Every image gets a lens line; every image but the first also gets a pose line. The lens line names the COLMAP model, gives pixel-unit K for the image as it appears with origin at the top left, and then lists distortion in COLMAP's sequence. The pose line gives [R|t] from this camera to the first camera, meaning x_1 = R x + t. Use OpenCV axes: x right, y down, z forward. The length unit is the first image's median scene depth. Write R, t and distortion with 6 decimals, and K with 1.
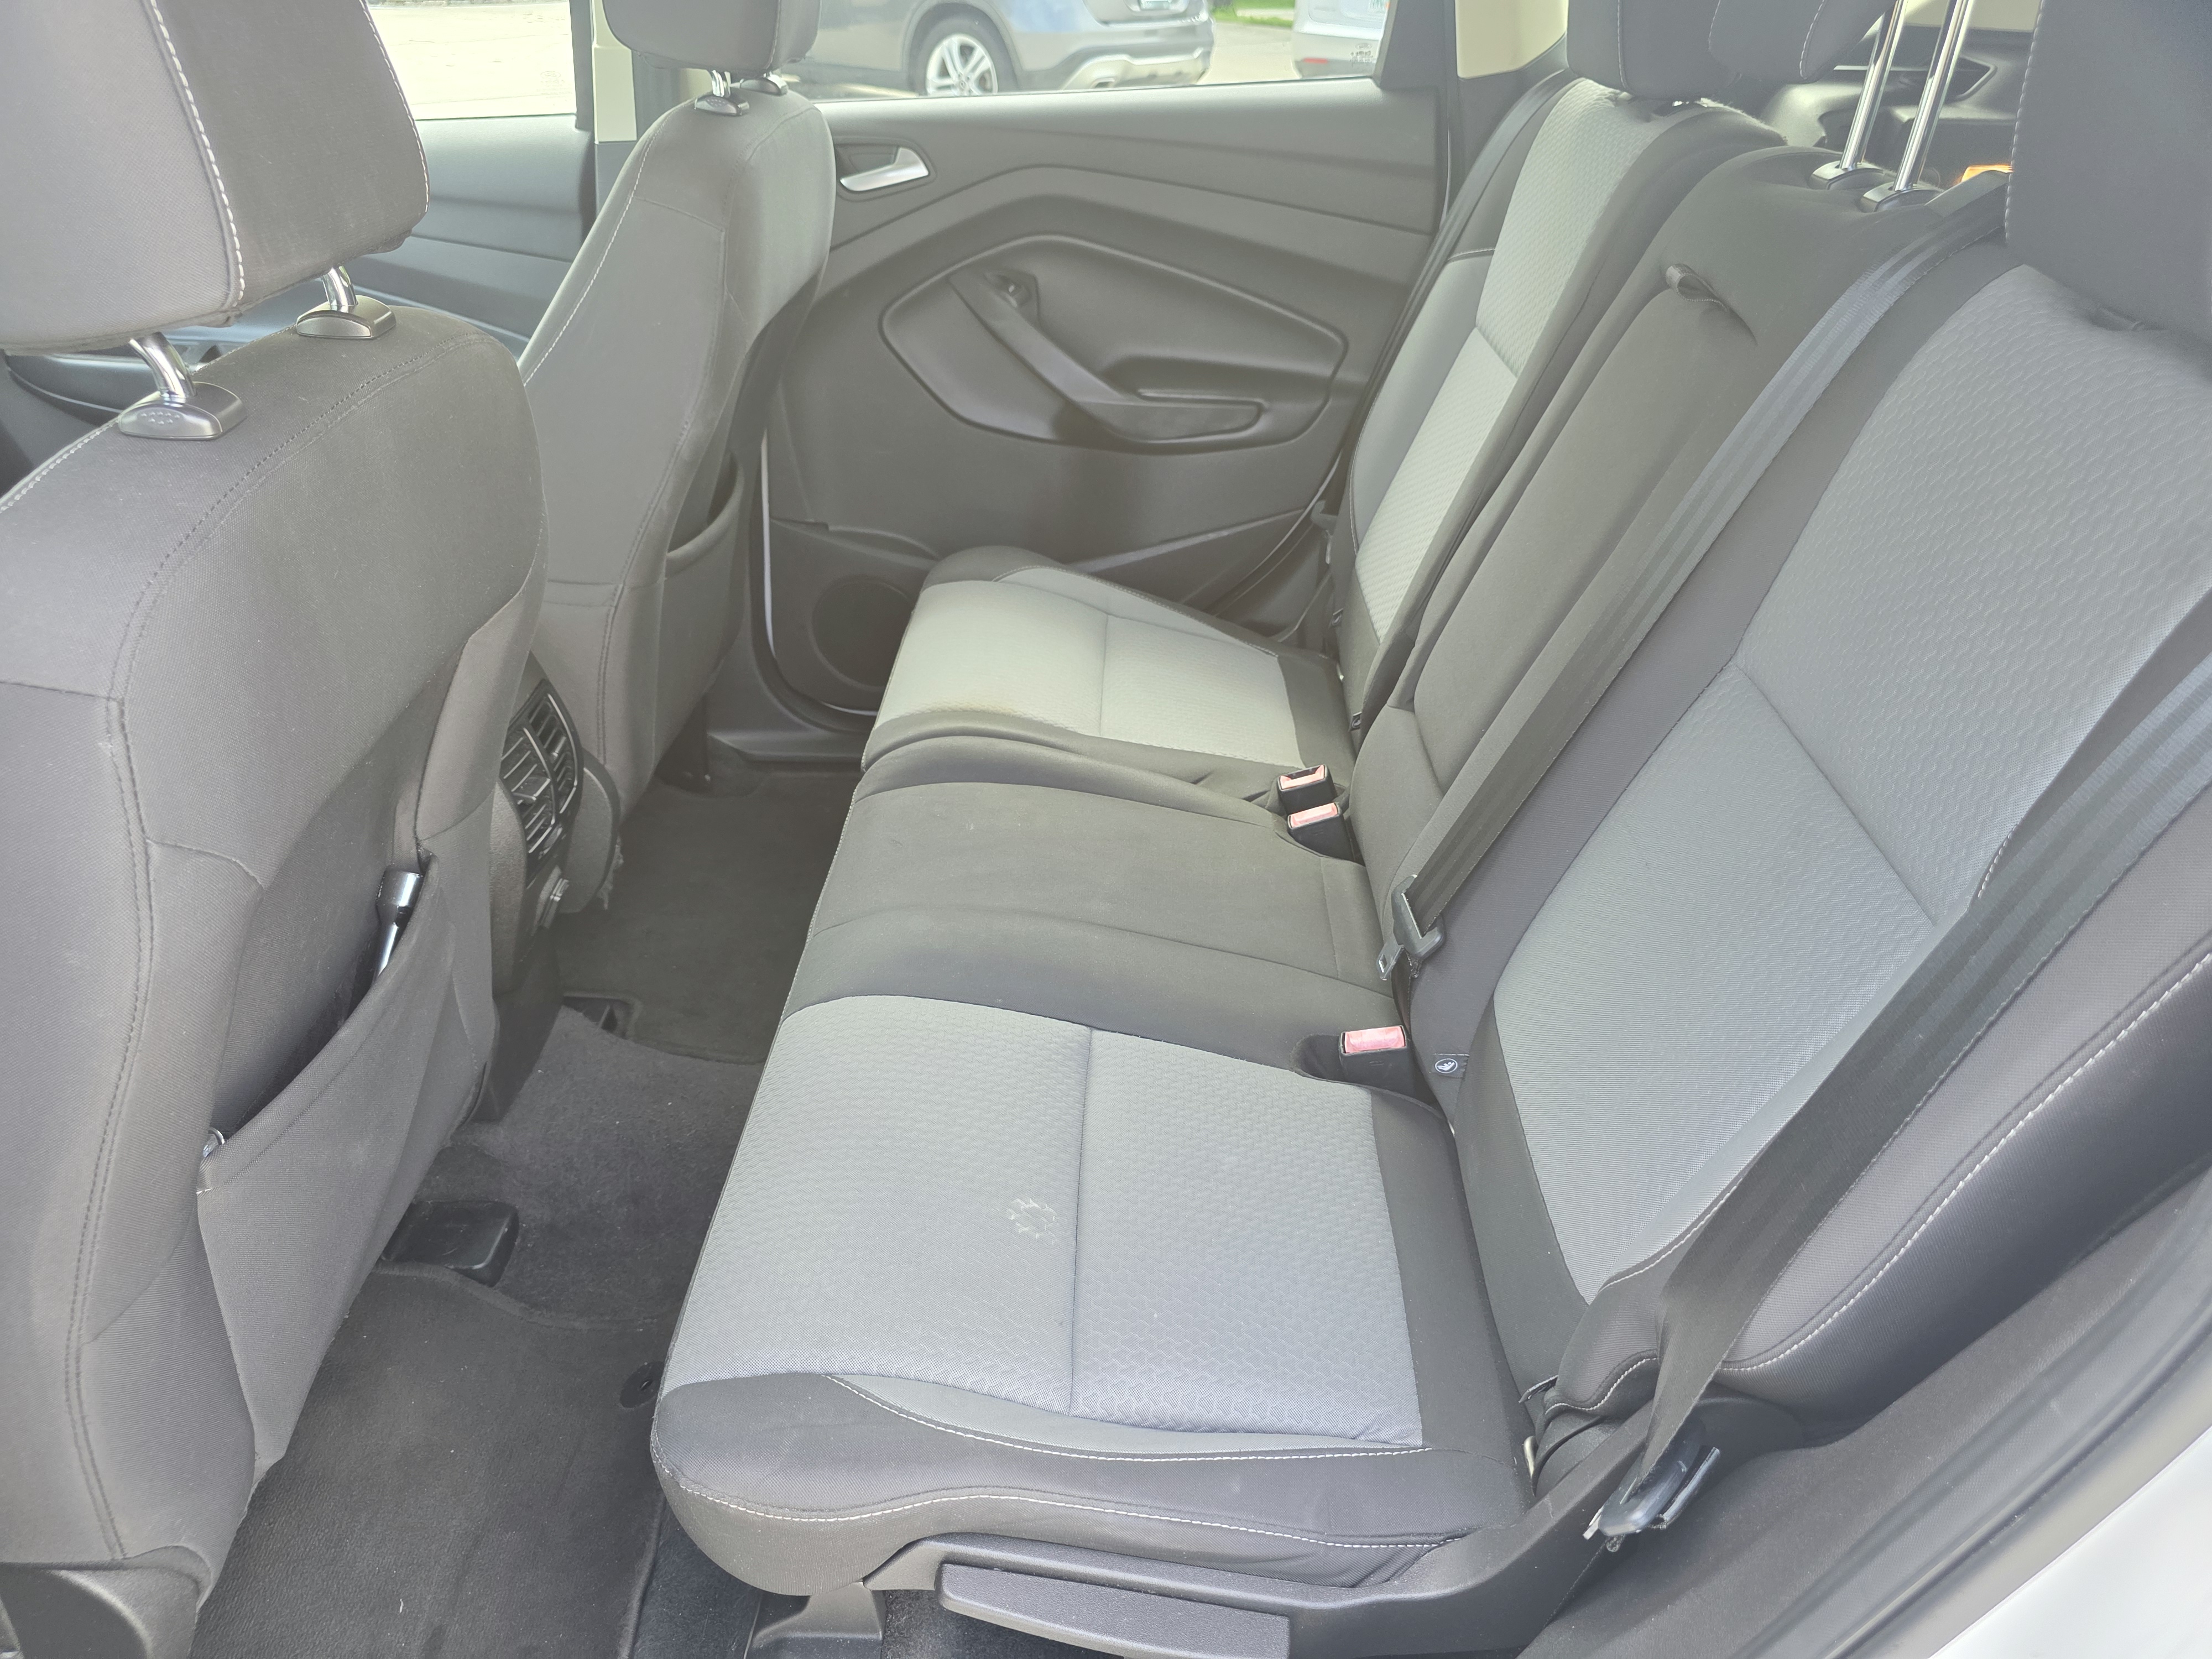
lens RADIAL K [[1460.1, 0, 1103.1], [0, 1460.1, 823.4], [0, 0, 1]] dist [0.031178, -0.030347]
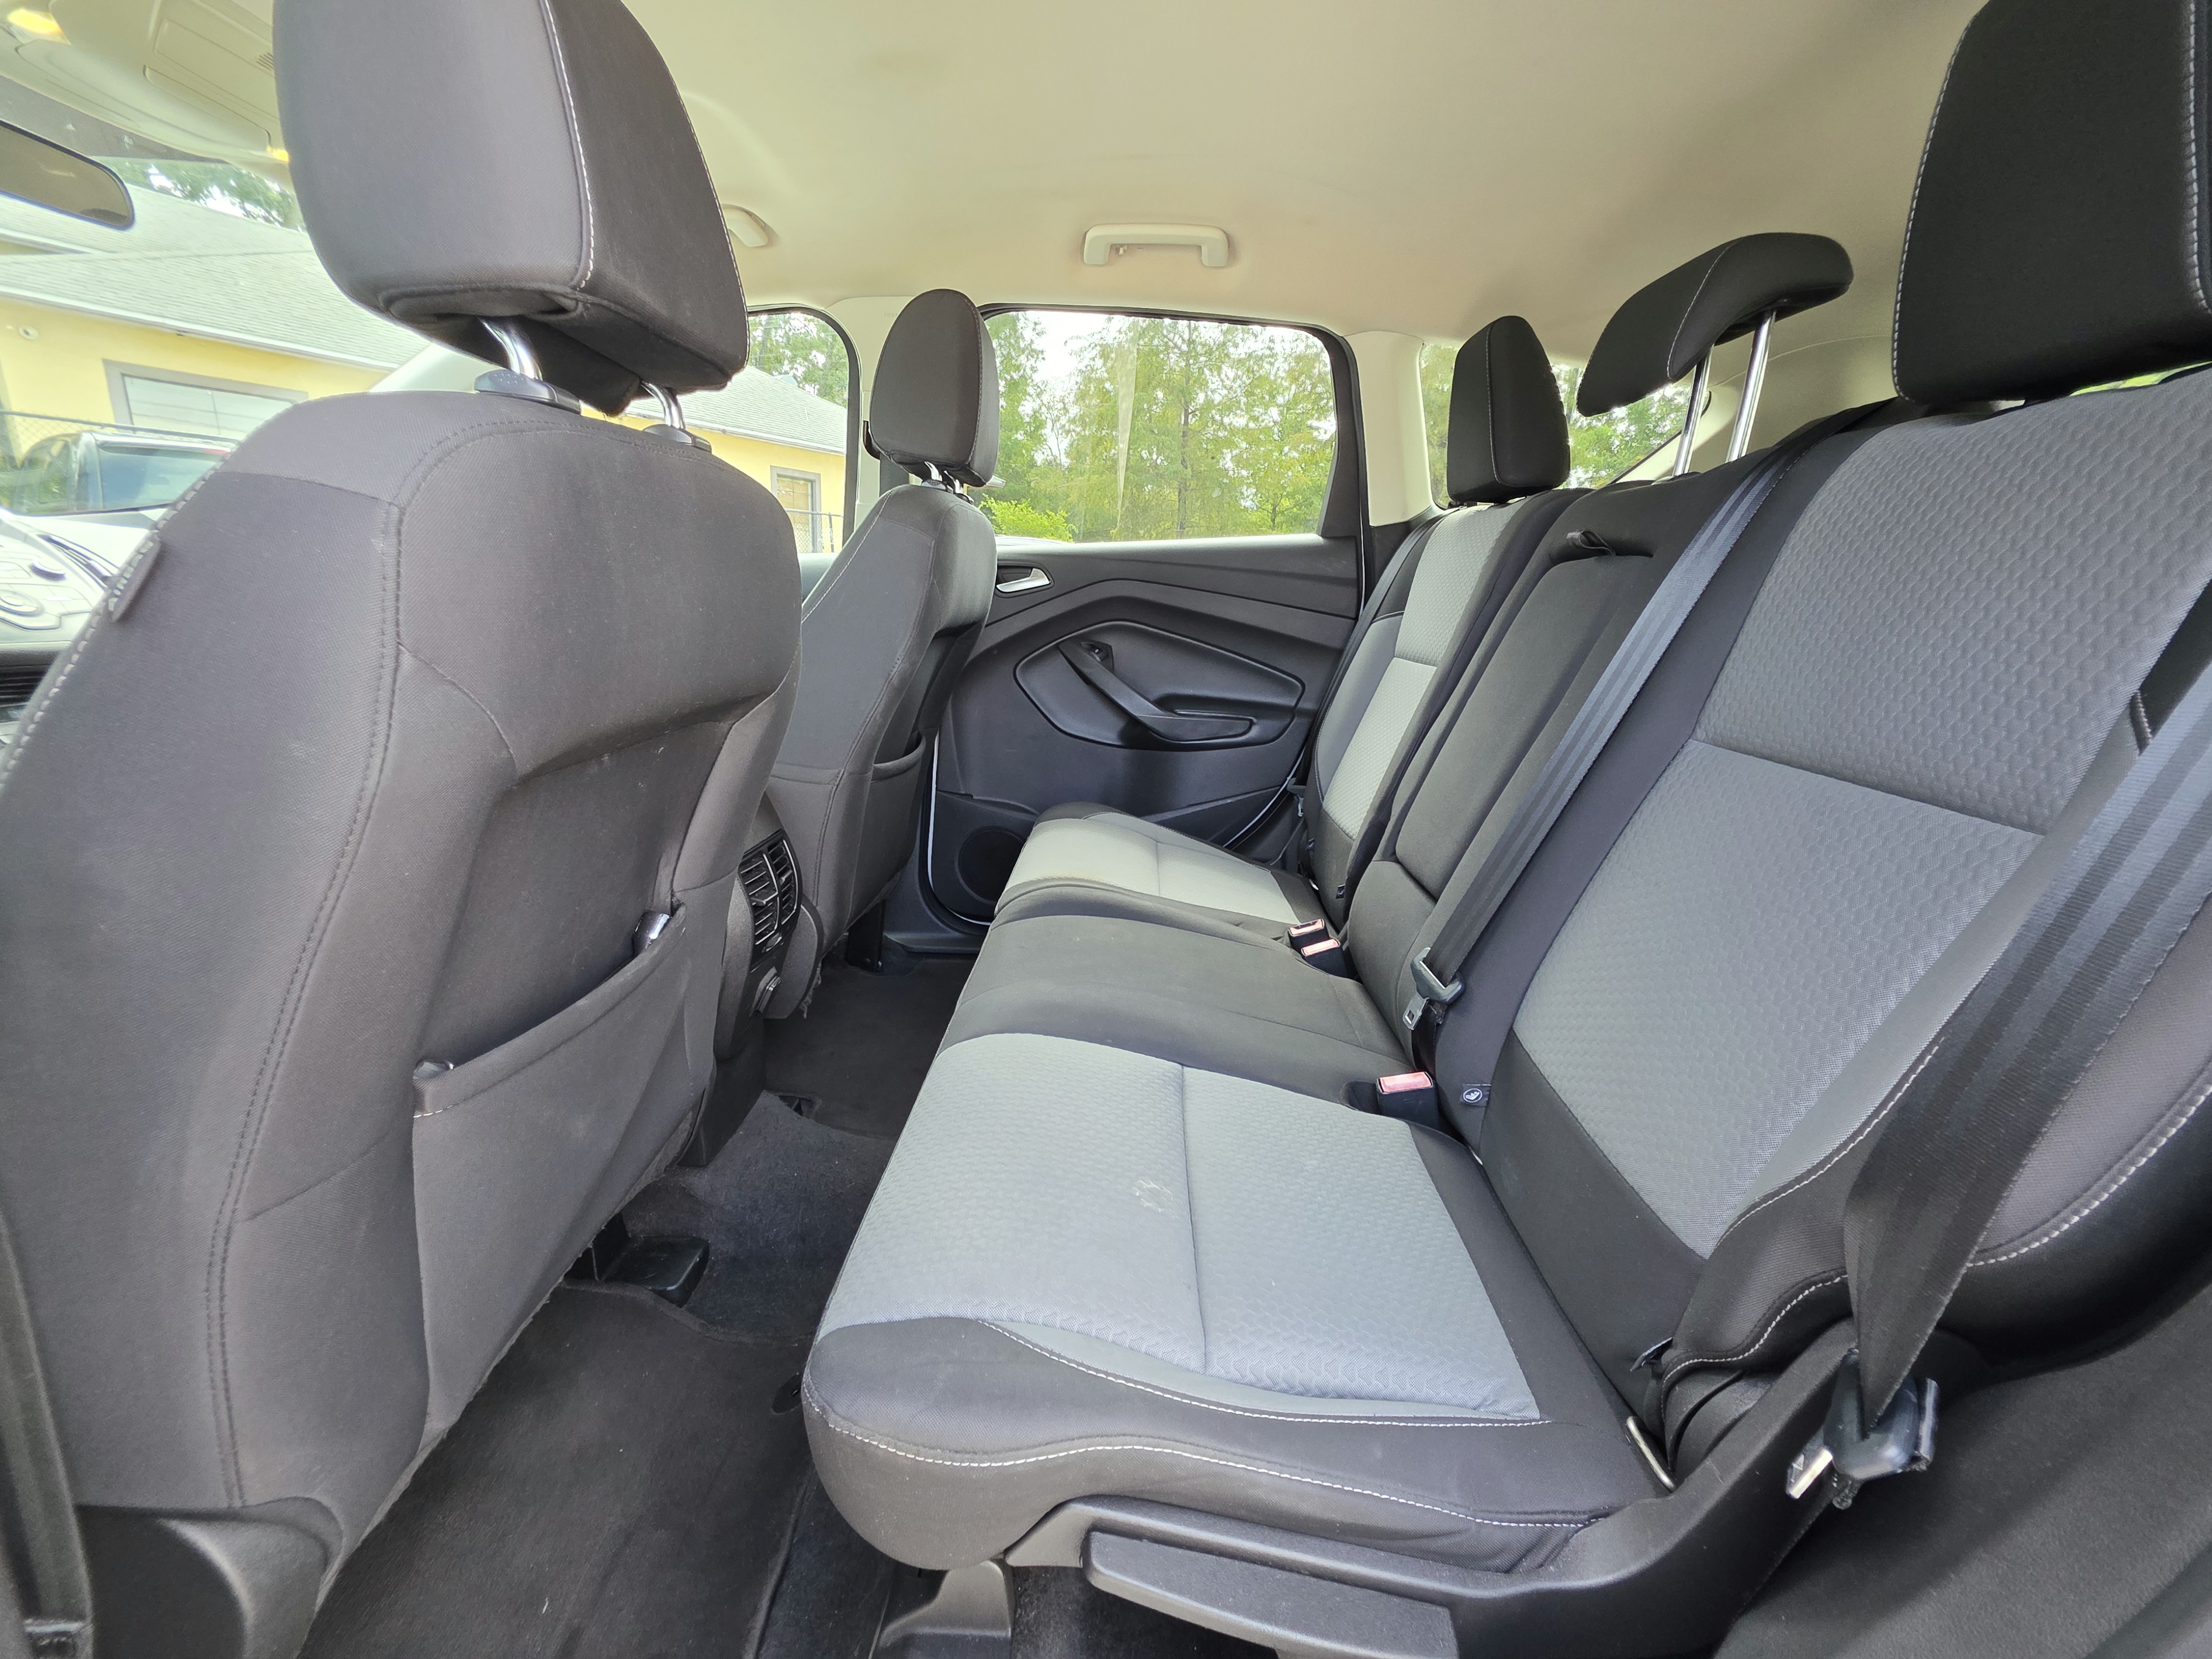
lens RADIAL K [[867.1, 0, 1109.3], [0, 867.1, 822.8], [0, 0, 1]] dist [0.000250, -0.000126]
pose [[0.999889, 0.014328, -0.004189, -0.073578], [-0.014928, 0.958442, -0.284897, 0.160286], [-0.000067, 0.284928, 0.958549, 0.234729]]
